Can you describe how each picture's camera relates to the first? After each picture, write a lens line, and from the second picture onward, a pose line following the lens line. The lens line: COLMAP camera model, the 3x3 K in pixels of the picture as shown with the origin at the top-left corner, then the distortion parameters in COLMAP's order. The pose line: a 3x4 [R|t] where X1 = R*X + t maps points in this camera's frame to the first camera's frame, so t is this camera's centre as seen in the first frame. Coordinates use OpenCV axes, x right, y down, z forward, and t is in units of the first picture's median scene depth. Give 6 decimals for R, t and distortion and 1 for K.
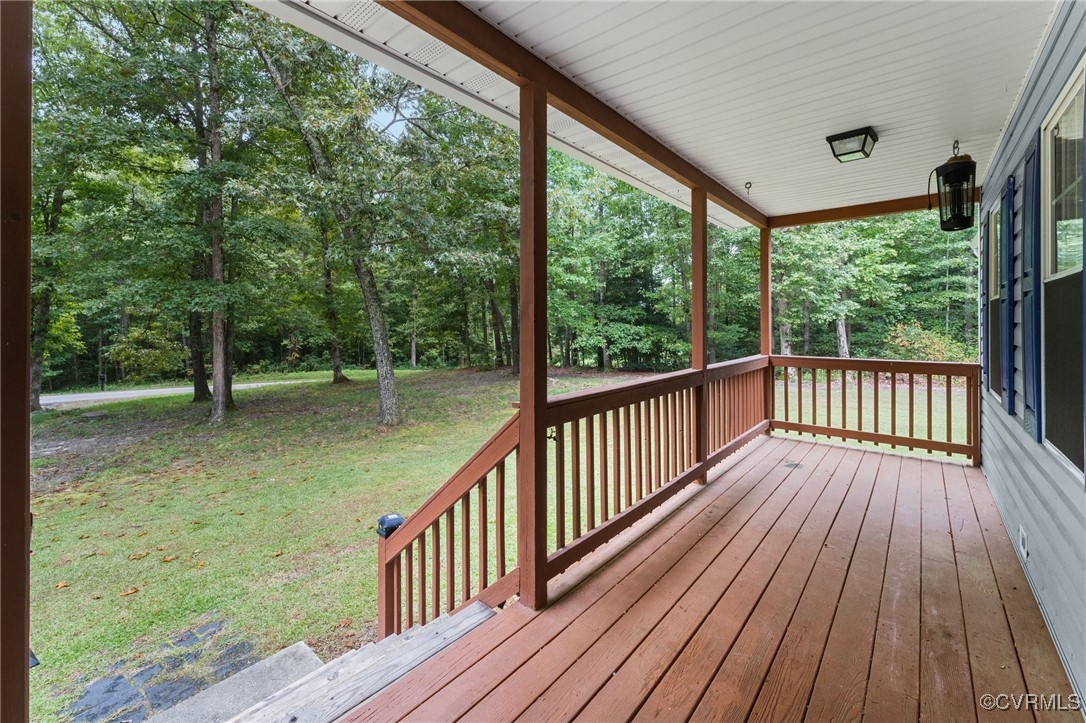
lens RADIAL K [[439.4, 0, 548.6], [0, 439.4, 328.3], [0, 0, 1]] dist [-0.000124, 0.000969]
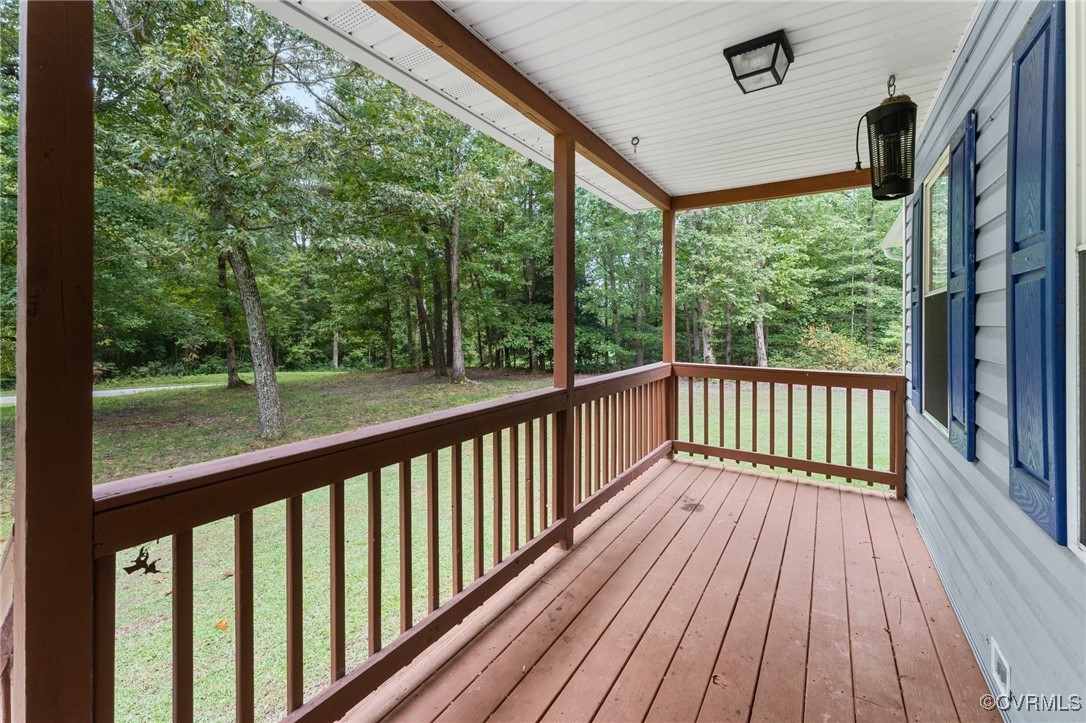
lens RADIAL K [[439.4, 0, 545.3], [0, 439.4, 325.9], [0, 0, 1]] dist [-0.000124, 0.000969]
pose [[0.991399, 0.008280, 0.130615, 0.156272], [-0.007580, 0.999954, -0.005854, -0.001900], [-0.130658, 0.004813, 0.991416, 0.208708]]
